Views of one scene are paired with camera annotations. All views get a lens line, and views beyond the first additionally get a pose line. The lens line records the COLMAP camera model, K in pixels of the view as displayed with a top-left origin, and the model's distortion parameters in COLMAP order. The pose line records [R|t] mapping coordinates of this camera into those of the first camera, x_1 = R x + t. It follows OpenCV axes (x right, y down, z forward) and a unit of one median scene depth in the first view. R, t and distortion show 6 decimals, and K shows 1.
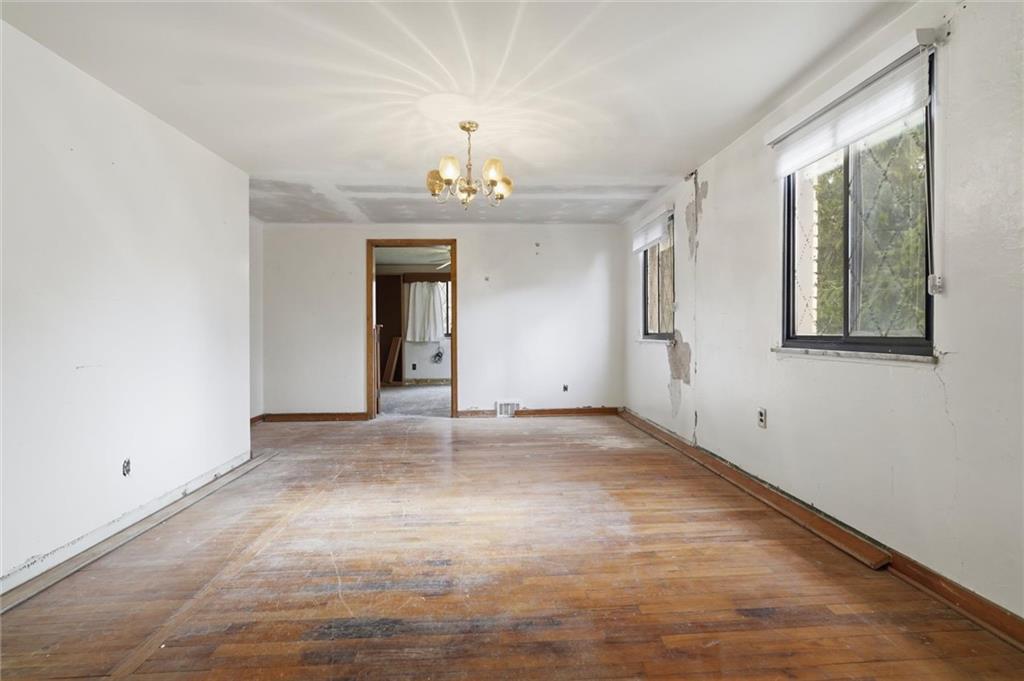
lens RADIAL K [[477.8, 0, 534.7], [0, 477.8, 334.6], [0, 0, 1]] dist [-0.001906, 0.000568]
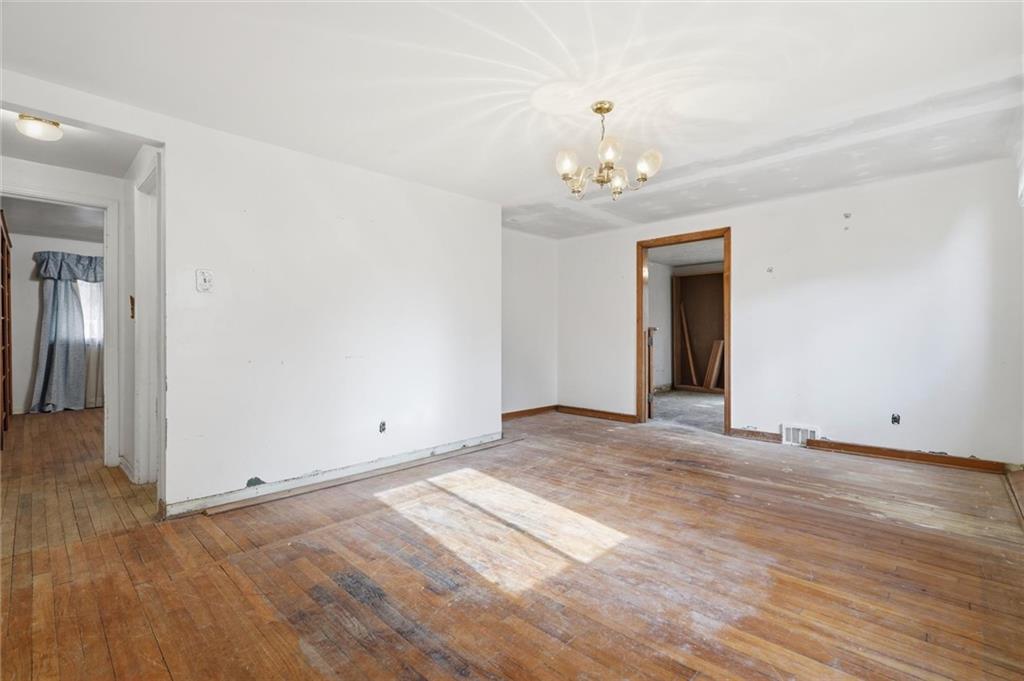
lens RADIAL K [[477.8, 0, 510.1], [0, 477.8, 336.1], [0, 0, 1]] dist [-0.001906, 0.000568]
pose [[0.661912, 0.007895, -0.749540, 0.337165], [-0.009365, 0.999954, 0.002263, -0.004282], [0.749523, 0.005522, 0.661955, 0.220007]]
